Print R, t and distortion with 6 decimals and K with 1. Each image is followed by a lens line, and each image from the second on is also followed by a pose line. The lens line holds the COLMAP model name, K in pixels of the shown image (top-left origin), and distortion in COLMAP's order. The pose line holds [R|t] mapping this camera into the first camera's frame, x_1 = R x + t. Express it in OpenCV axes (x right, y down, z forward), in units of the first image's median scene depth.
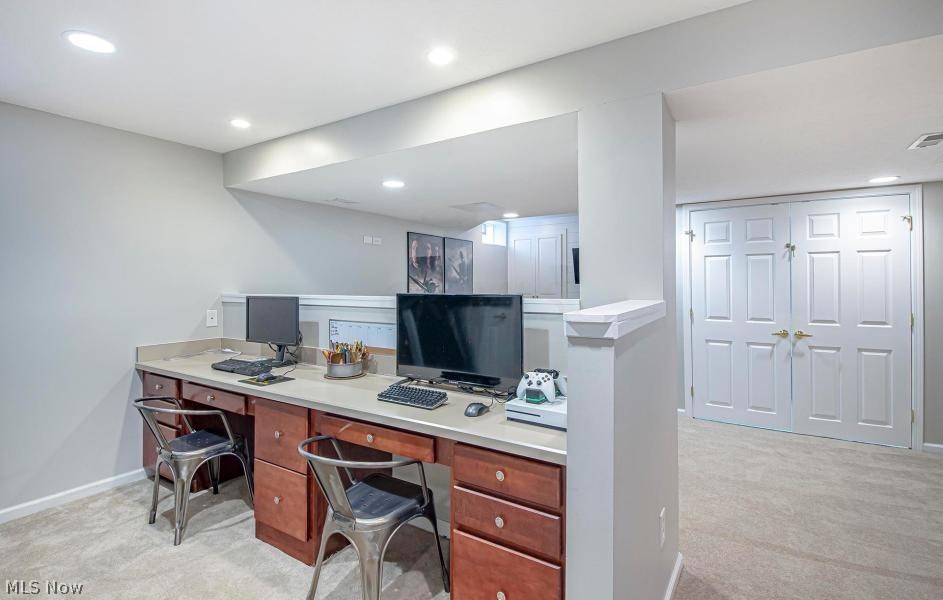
lens RADIAL K [[473.3, 0, 466.4], [0, 473.3, 292.6], [0, 0, 1]] dist [-0.013258, -0.001745]
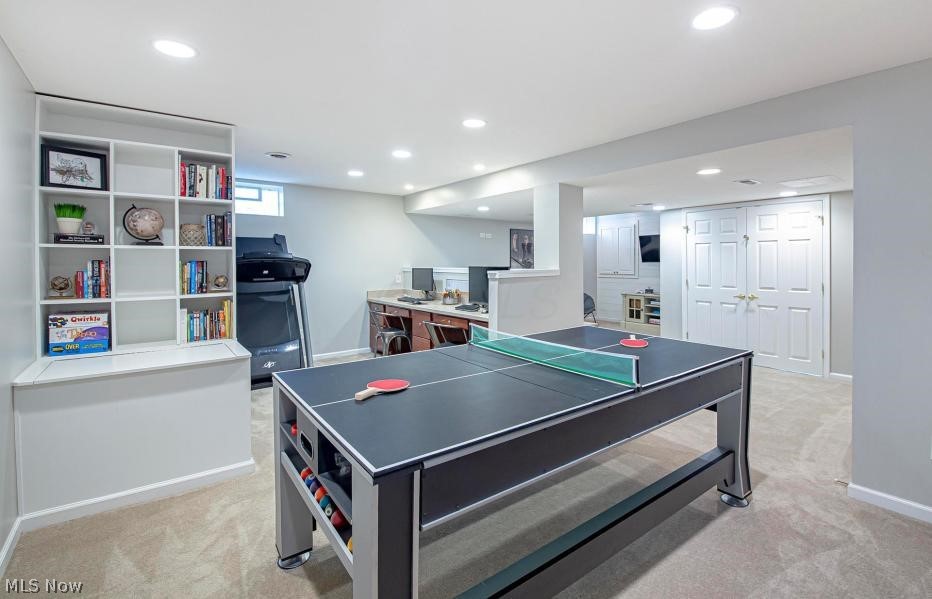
lens RADIAL K [[425.4, 0, 468.8], [0, 425.4, 300.9], [0, 0, 1]] dist [0.004410, 0.000382]
pose [[0.940656, 0.032197, -0.337830, 0.408540], [-0.007084, 0.997135, 0.075307, 0.008504], [0.339287, -0.068445, 0.938190, -0.691845]]
